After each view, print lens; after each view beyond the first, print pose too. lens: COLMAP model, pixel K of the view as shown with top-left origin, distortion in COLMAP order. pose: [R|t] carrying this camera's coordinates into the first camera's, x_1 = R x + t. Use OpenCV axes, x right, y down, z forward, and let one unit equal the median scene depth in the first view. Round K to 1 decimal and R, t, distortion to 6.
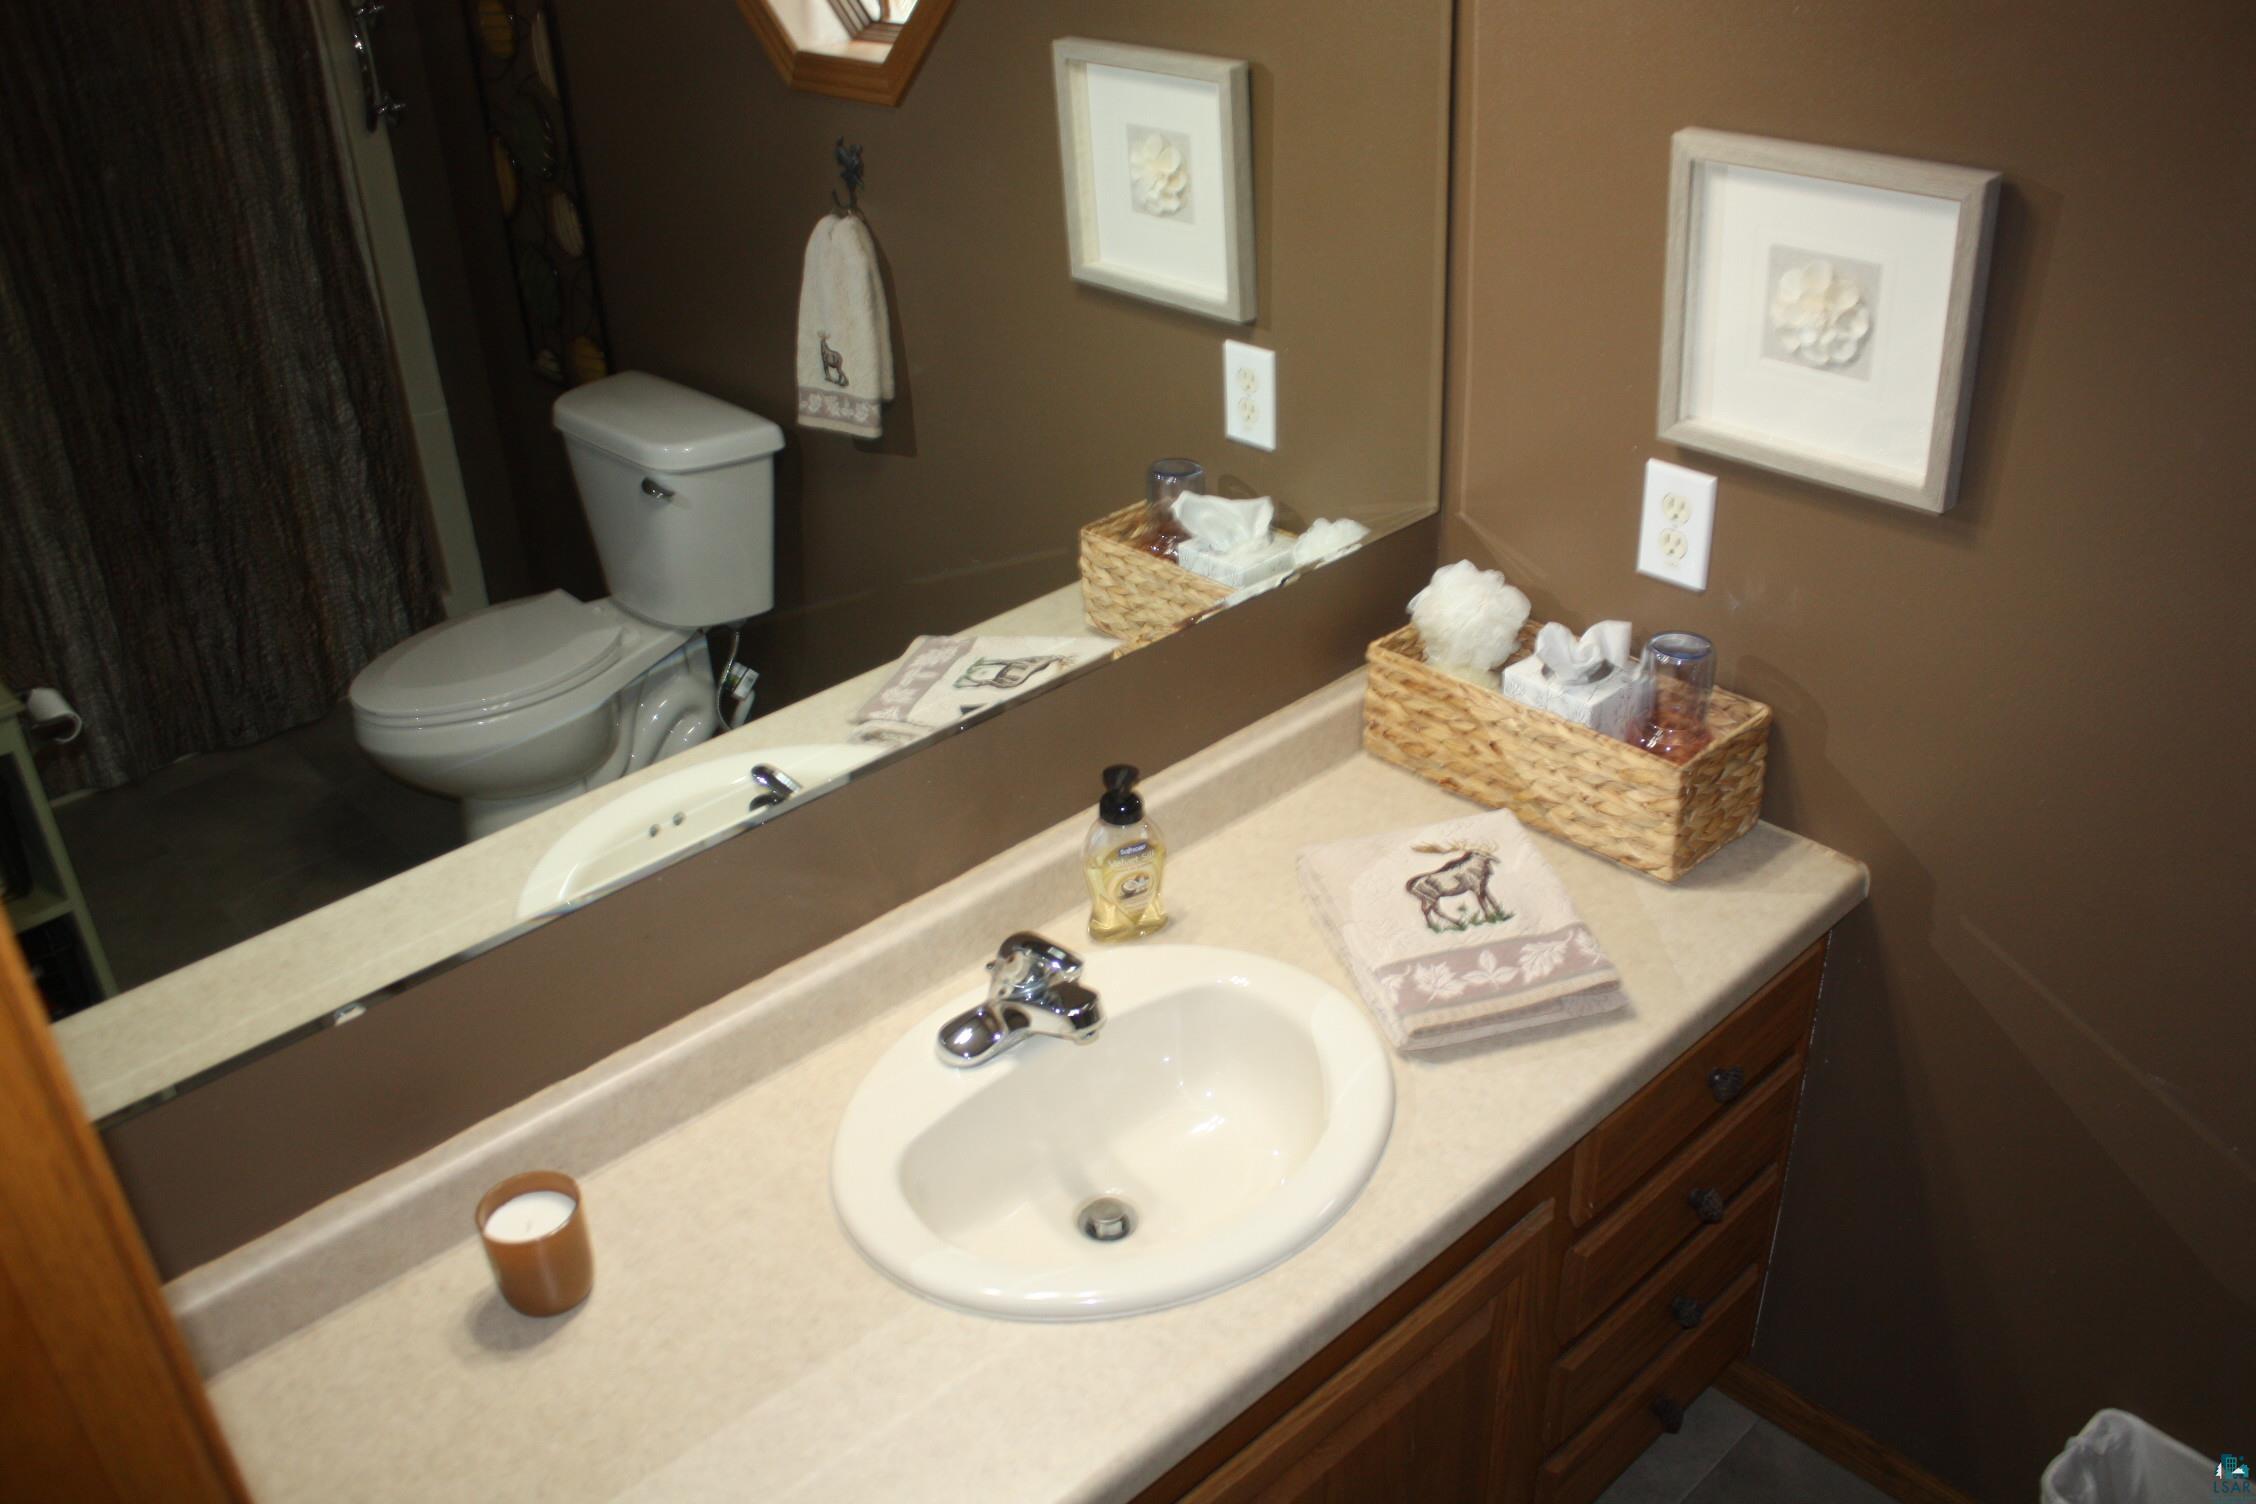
lens RADIAL K [[1894.1, 0, 1137.6], [0, 1894.1, 759.6], [0, 0, 1]] dist [-0.167266, 0.146554]
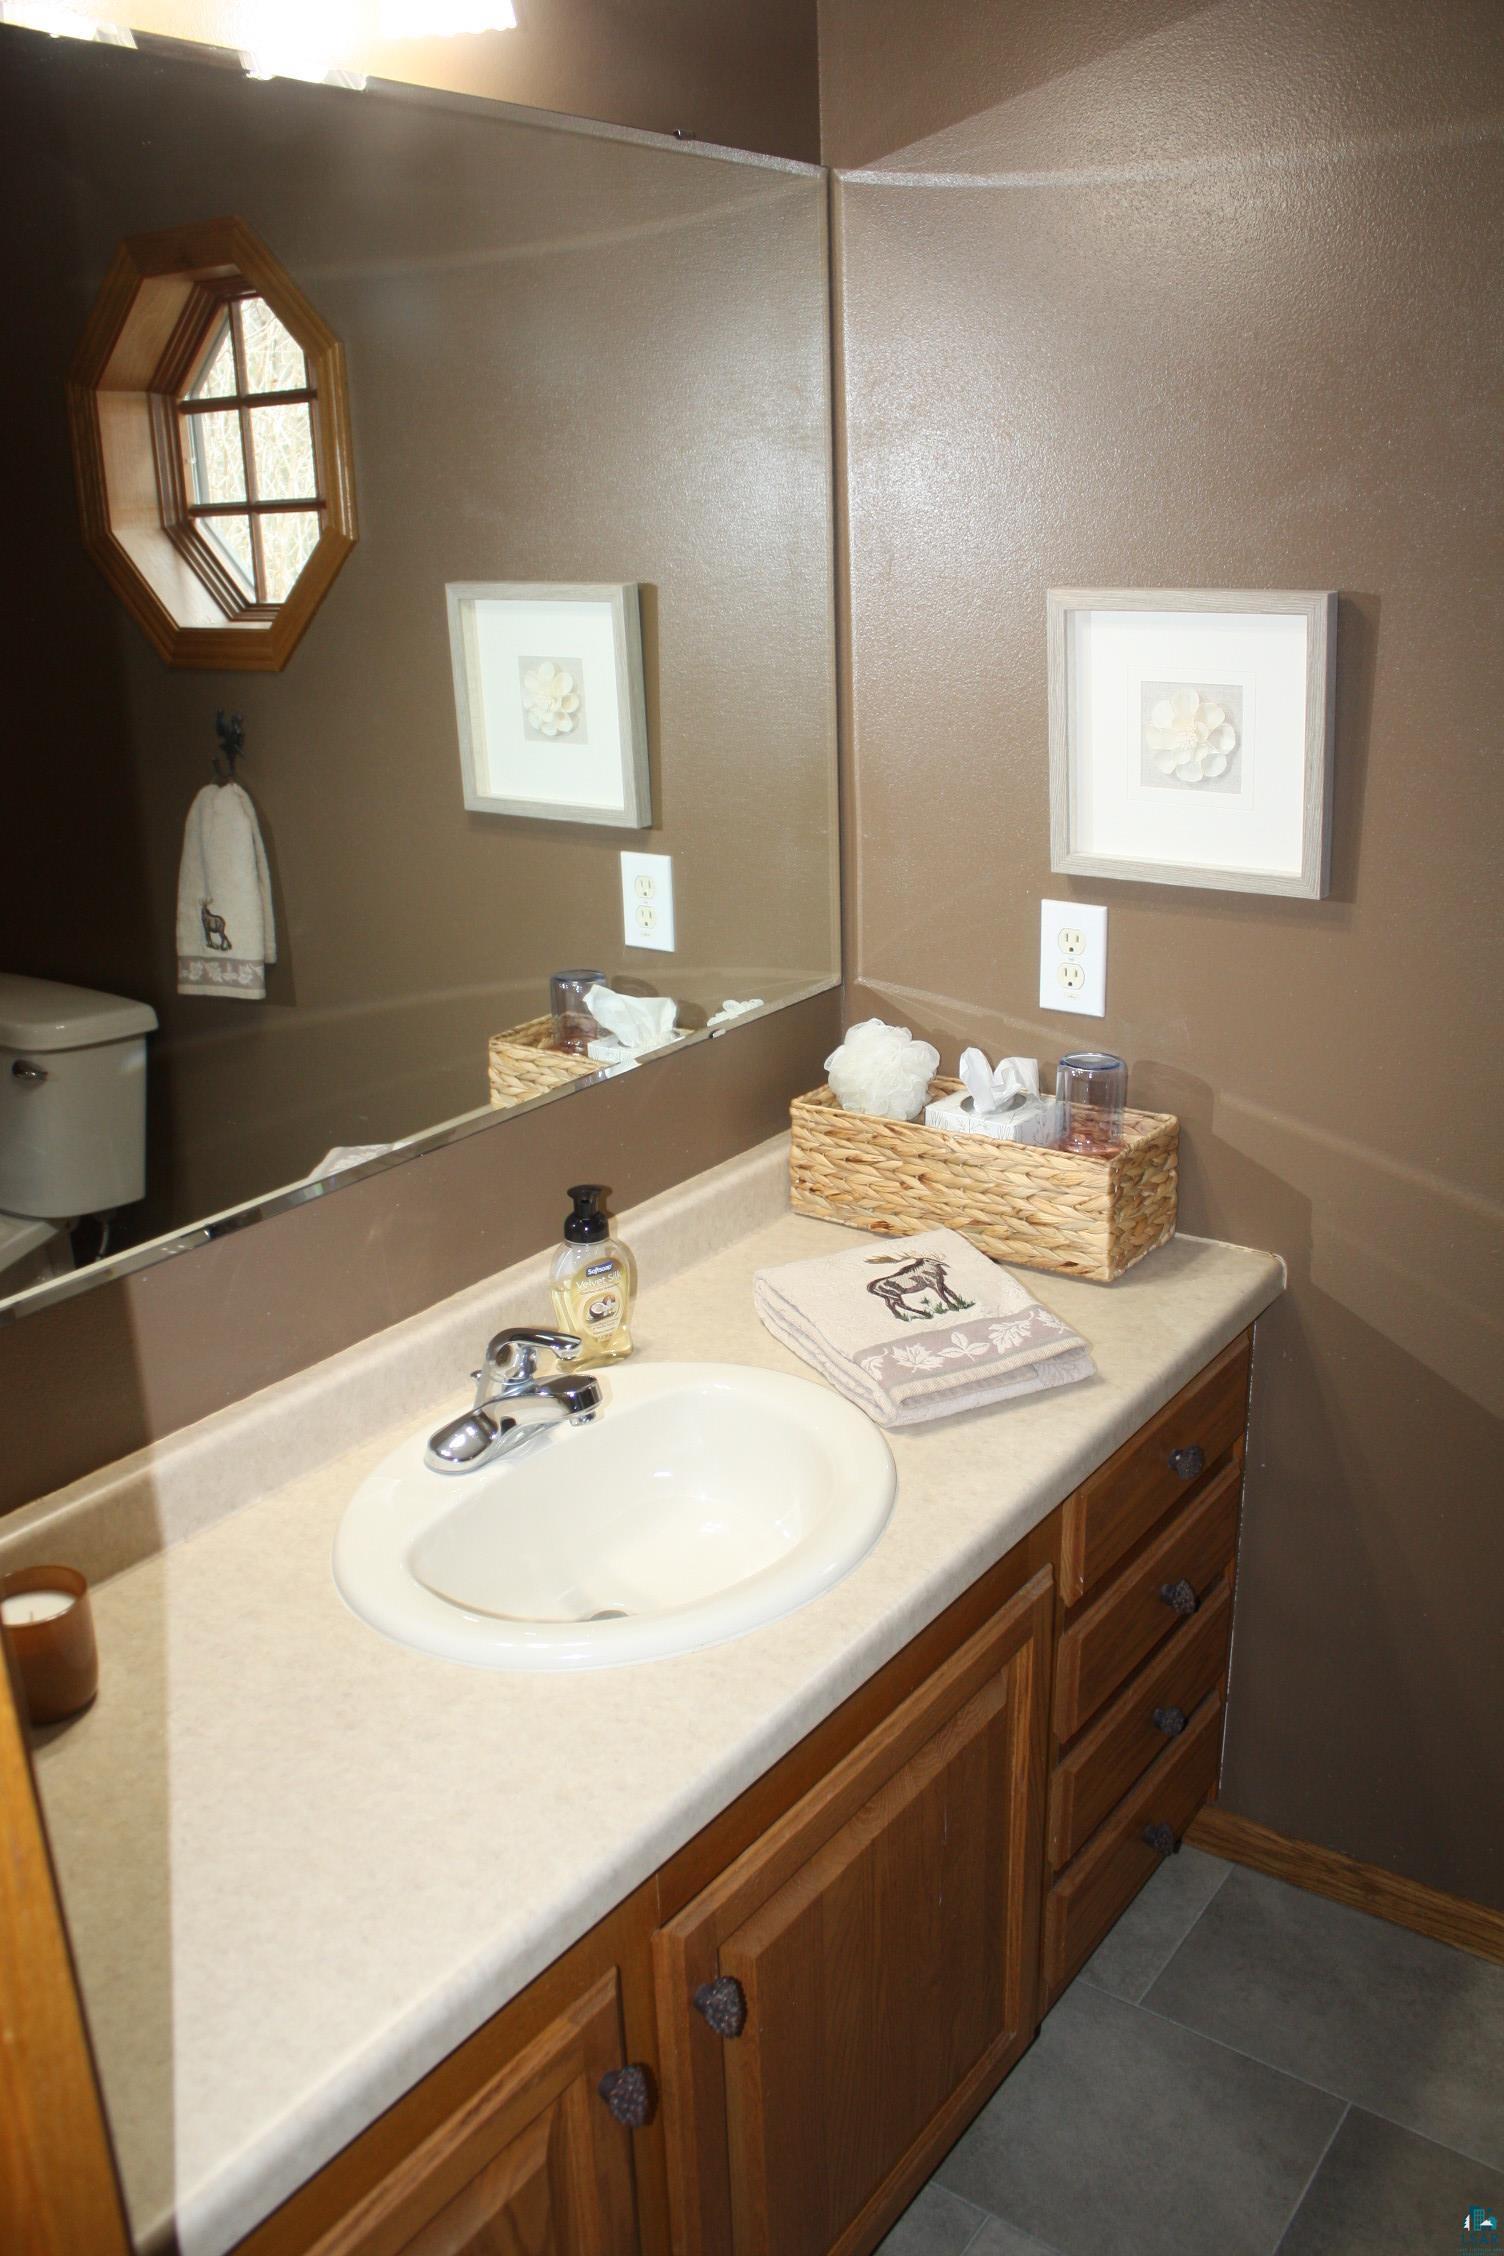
lens RADIAL K [[1894.1, 0, 729.5], [0, 1894.1, 1128.1], [0, 0, 1]] dist [-0.167266, 0.146554]
pose [[0.983839, -0.047341, 0.172683, -0.099735], [0.081272, 0.977413, -0.195084, 0.167253], [-0.159547, 0.205966, 0.965465, -0.000178]]
